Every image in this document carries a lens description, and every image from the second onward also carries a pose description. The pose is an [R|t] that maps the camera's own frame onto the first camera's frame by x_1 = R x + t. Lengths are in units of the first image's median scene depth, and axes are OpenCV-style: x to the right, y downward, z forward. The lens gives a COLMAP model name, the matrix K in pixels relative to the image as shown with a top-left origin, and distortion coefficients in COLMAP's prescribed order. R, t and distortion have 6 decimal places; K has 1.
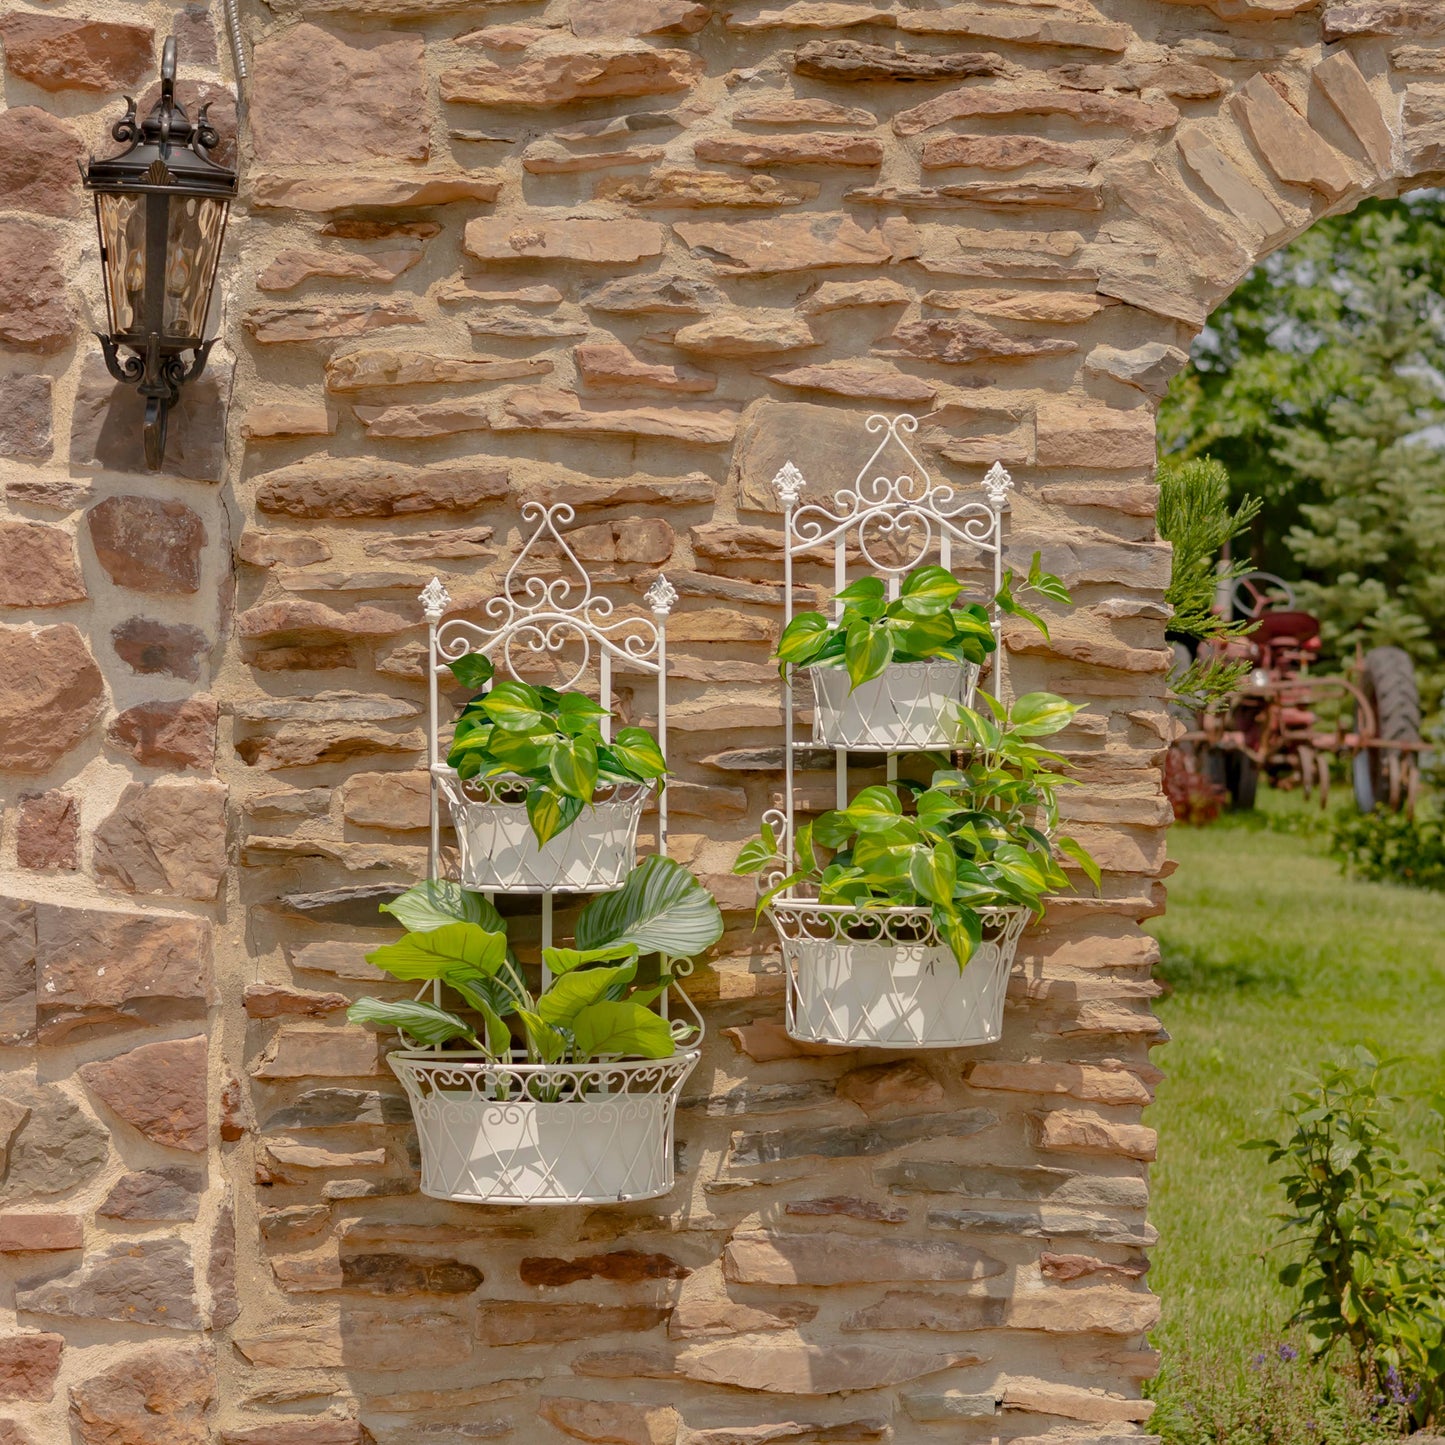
lens RADIAL K [[5277.1, 0, 722.5], [0, 5277.1, 722.5], [0, 0, 1]] dist [-0.126545, 1.657960]
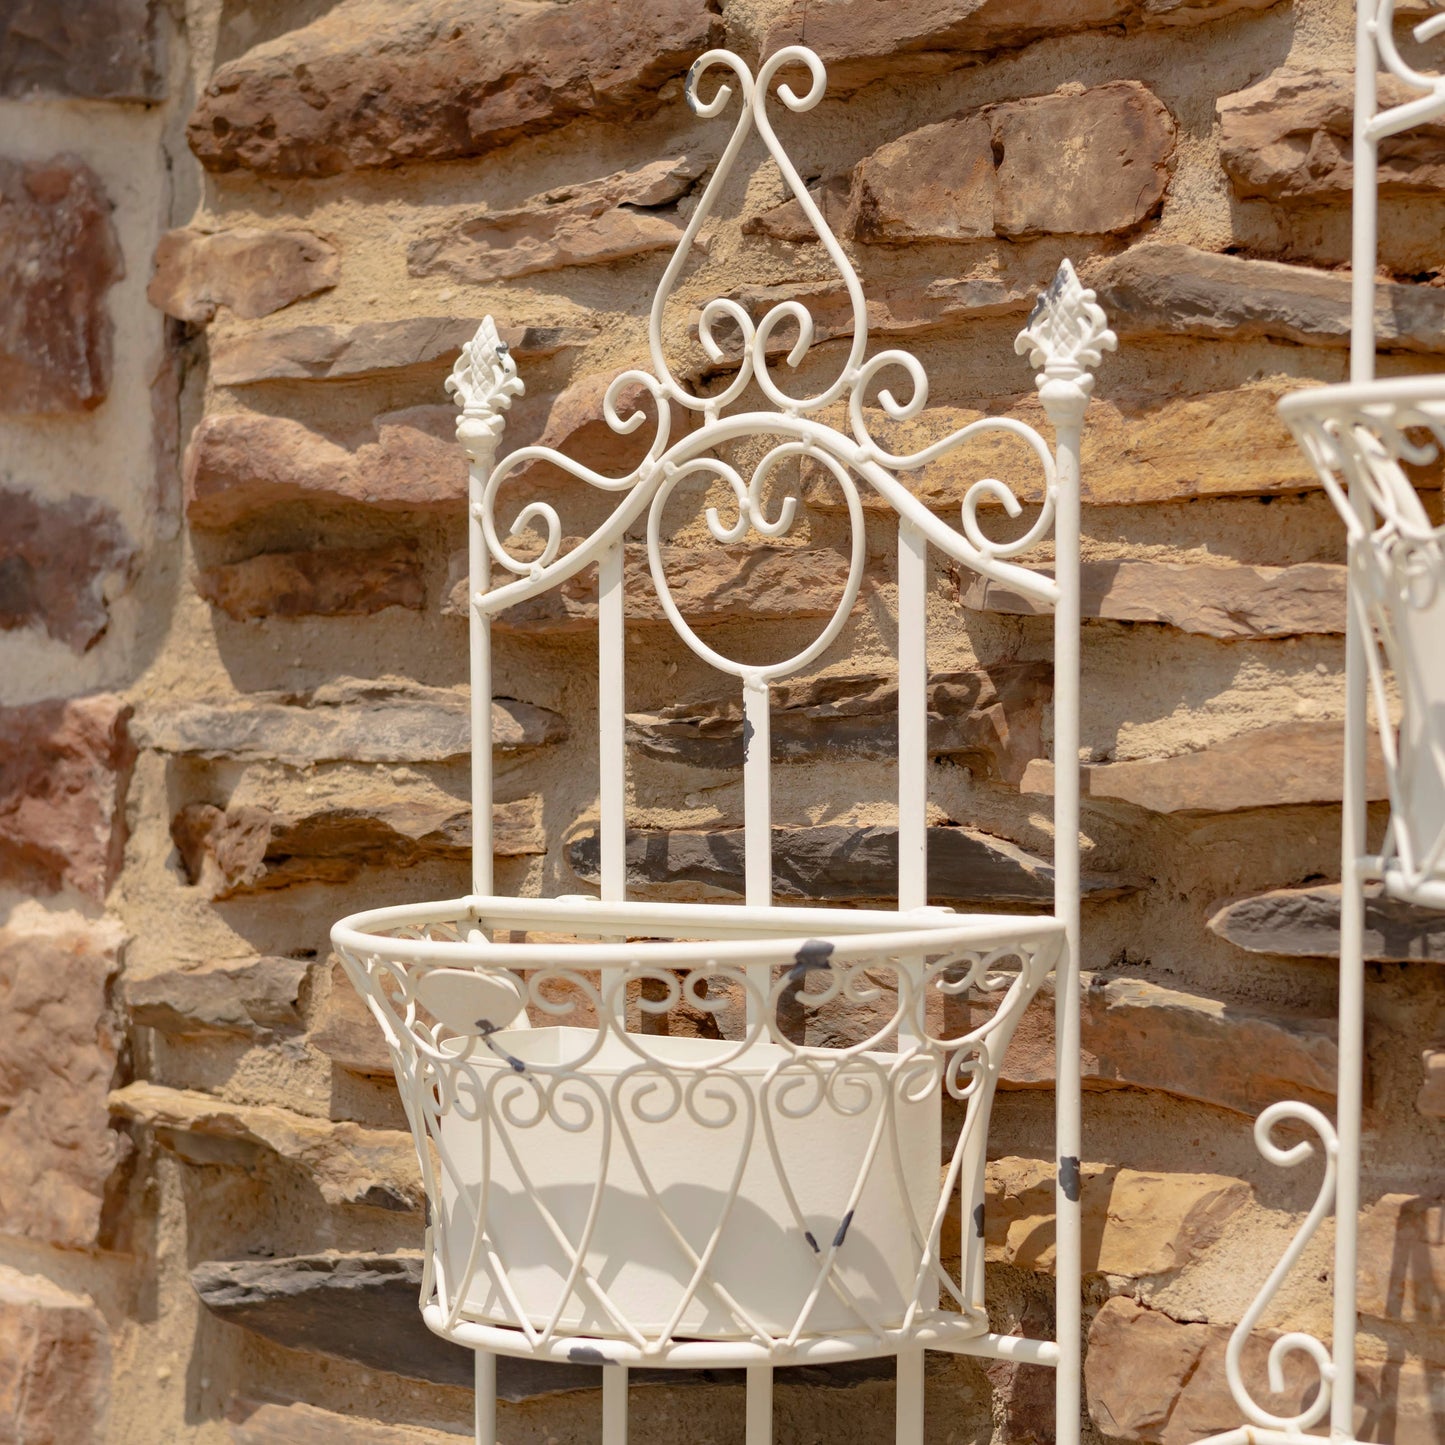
lens RADIAL K [[4009.3, 0, 722.6], [0, 4009.3, 817.0], [0, 0, 1]] dist [0.029558, -0.301771]
pose [[0.774350, 0.021121, -0.632404, 0.111185], [-0.019296, 0.999766, 0.009762, 0.000188], [0.632463, 0.004644, 0.774577, 0.815405]]
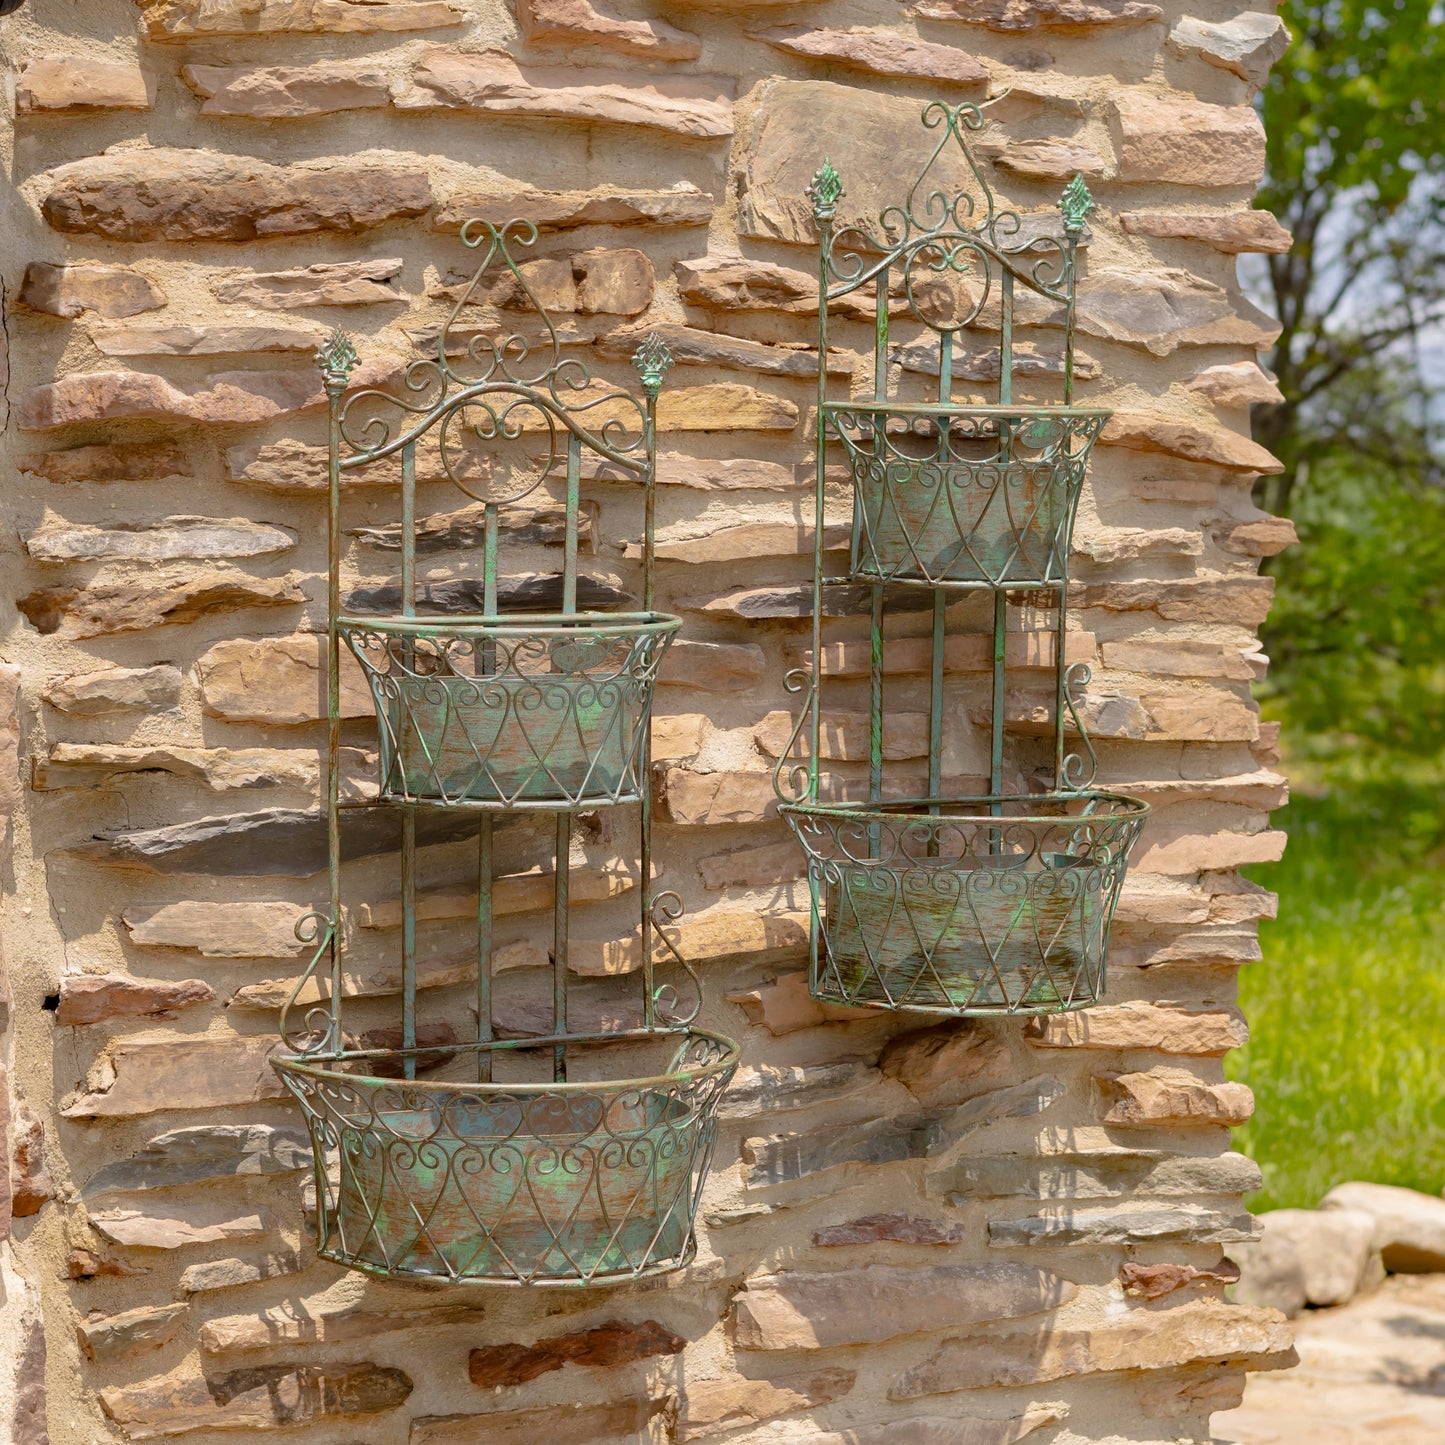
lens RADIAL K [[3913.3, 0, 721.1], [0, 3913.3, 861.5], [0, 0, 1]] dist [-0.042768, 0.256206]
pose [[0.896298, -0.055961, 0.439907, -0.226481], [0.015231, 0.995305, 0.095581, -0.008279], [-0.443191, -0.078969, 0.892942, 0.542655]]
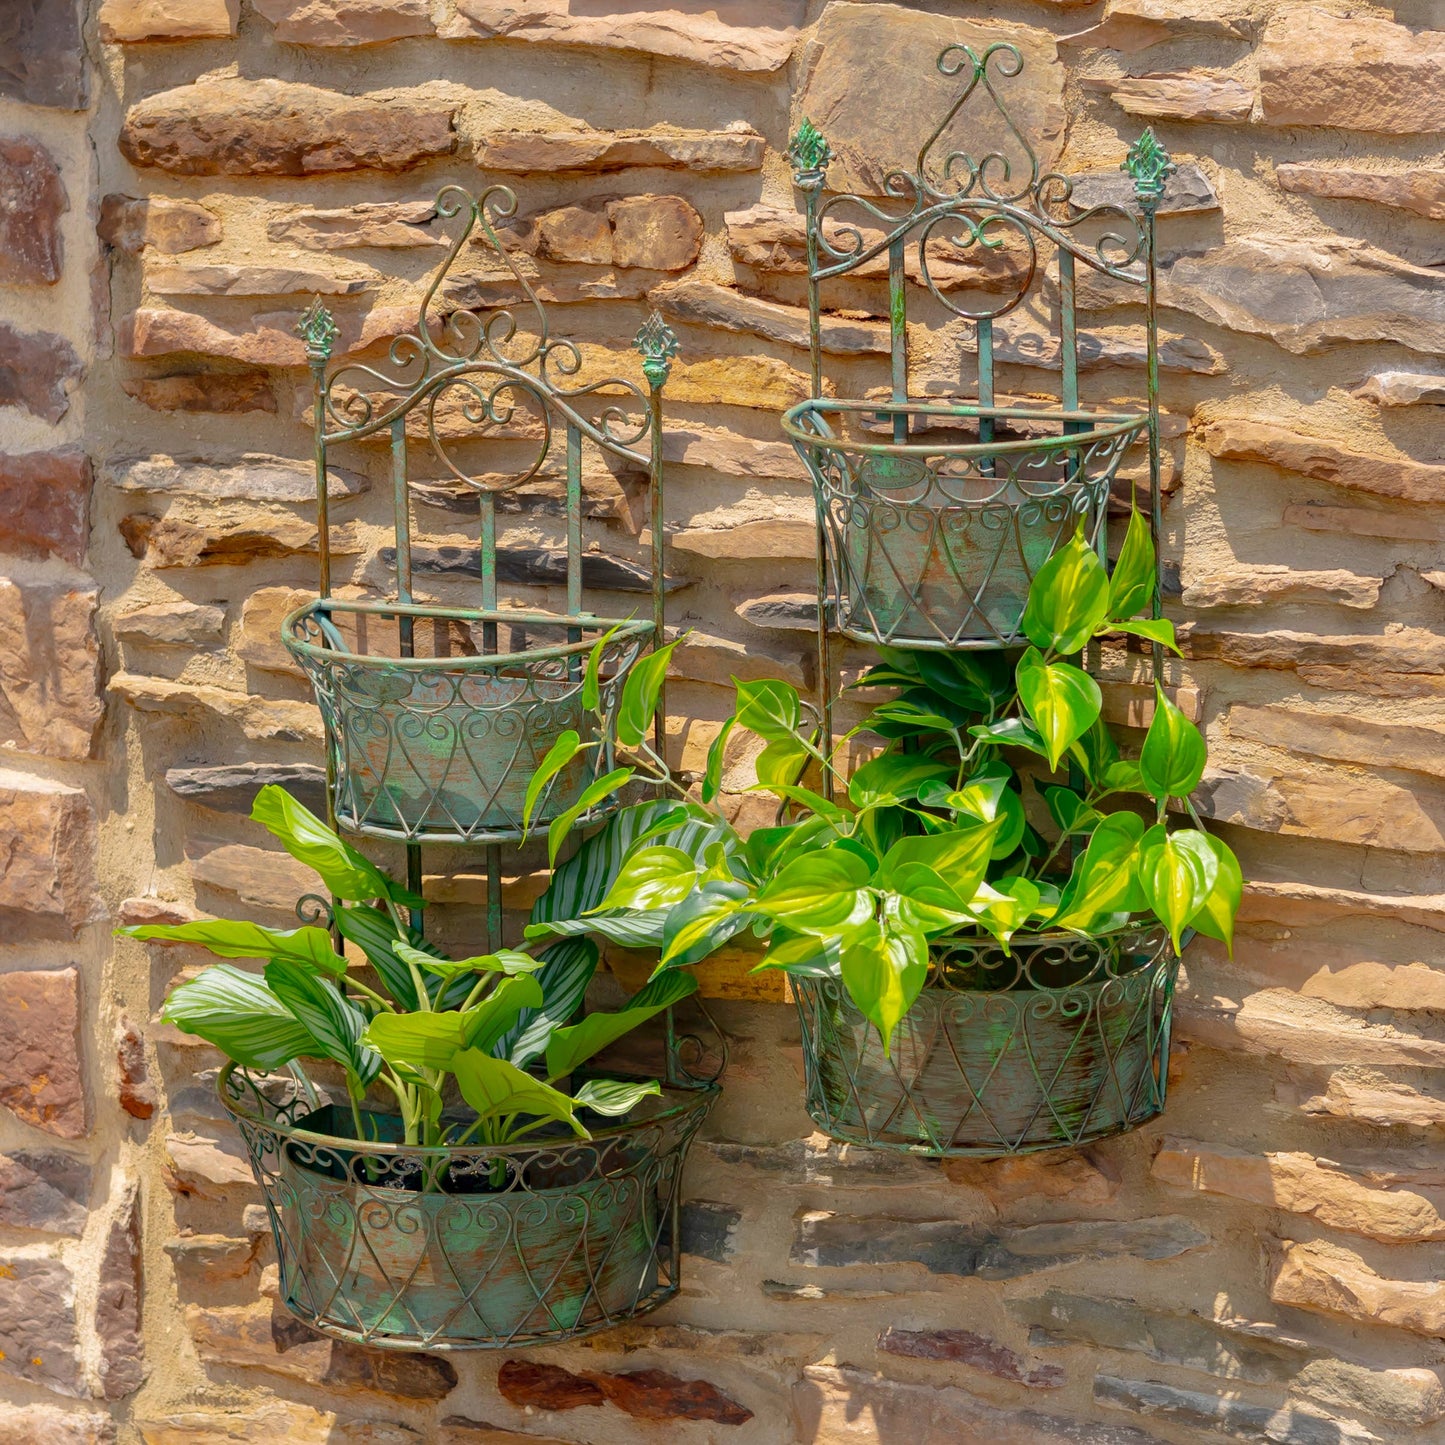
lens RADIAL K [[5277.1, 0, 722.5], [0, 5277.1, 722.5], [0, 0, 1]] dist [-0.126545, 1.657960]
pose [[0.884800, 0.077730, -0.459441, 0.269381], [0.012541, 0.981659, 0.190232, -0.093234], [0.465802, -0.174079, 0.867597, 0.477979]]
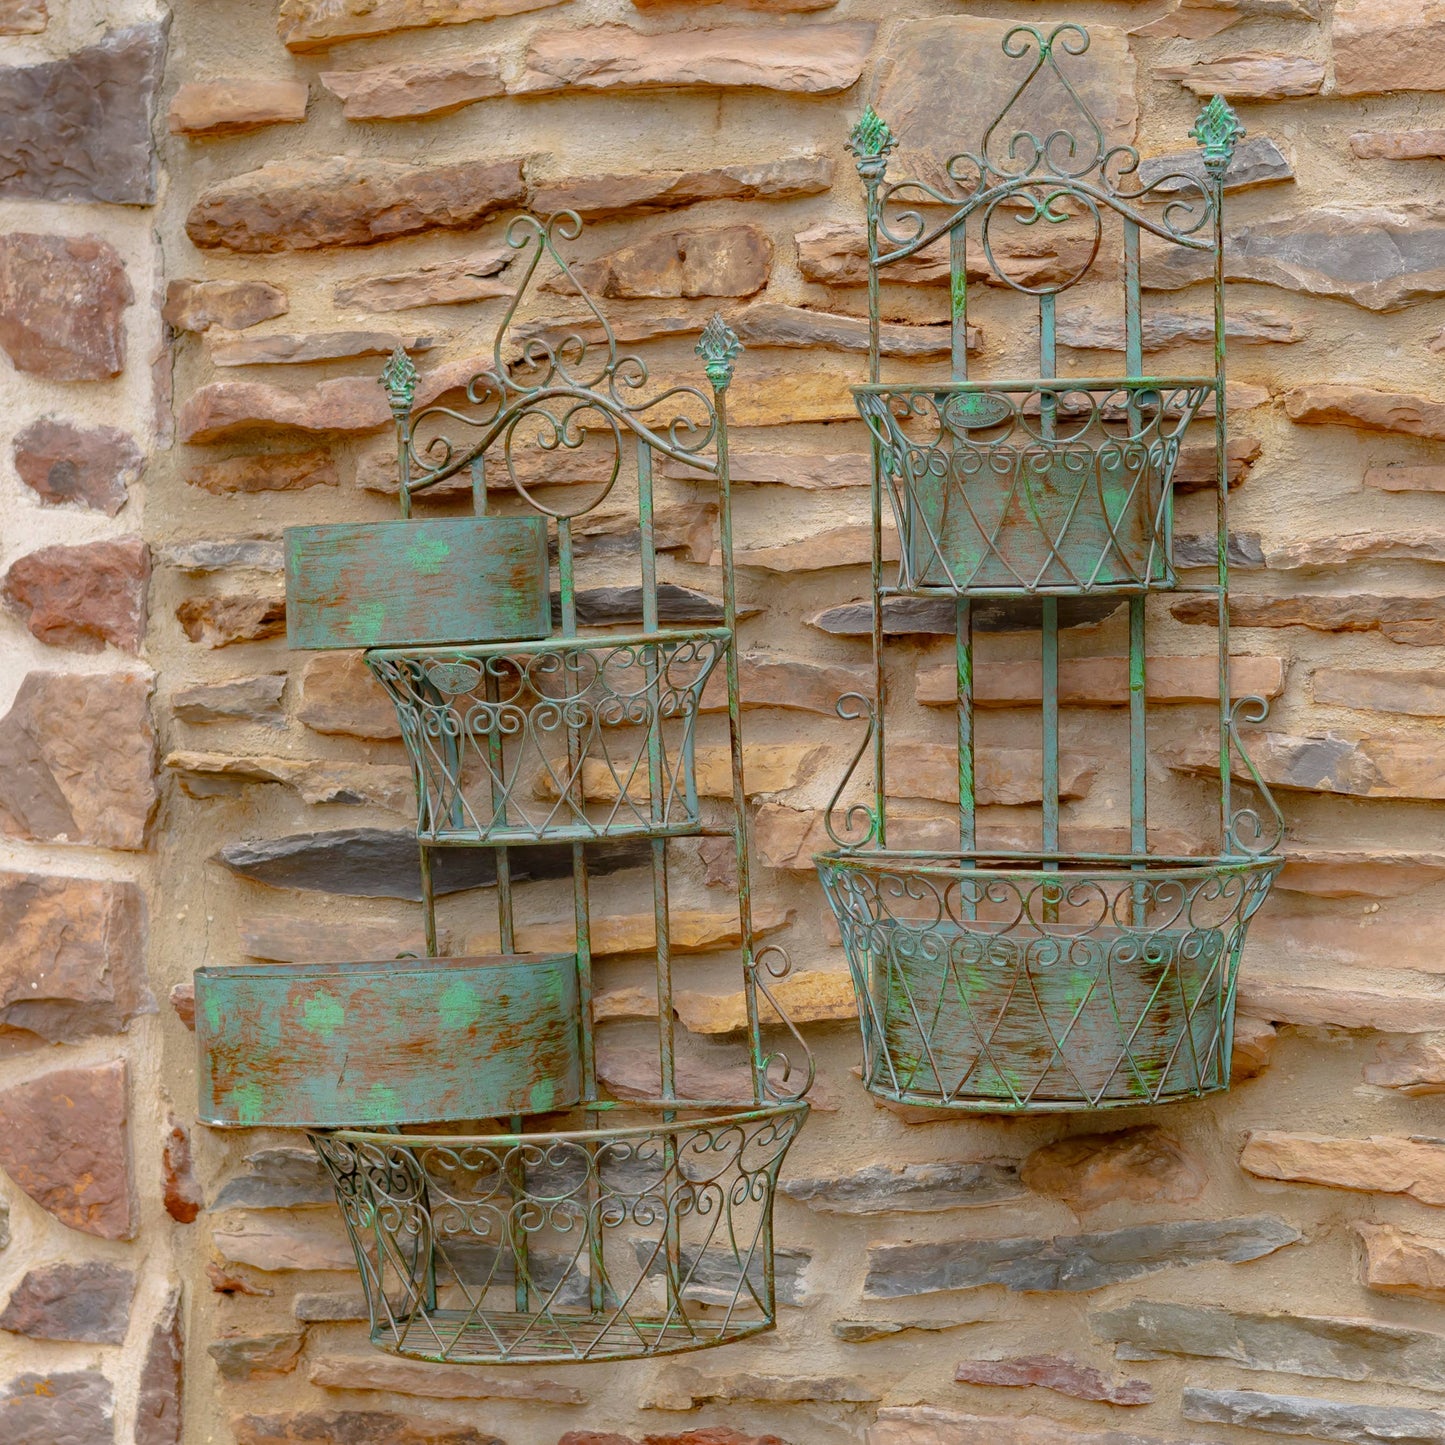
lens RADIAL K [[4772.6, 0, 723.2], [0, 4772.6, 677.7], [0, 0, 1]] dist [-0.104263, 1.241793]
pose [[0.902732, -0.013052, -0.430005, 0.220421], [0.013114, 0.999910, -0.002821, 0.015081], [0.430003, -0.003093, 0.902822, 0.504100]]
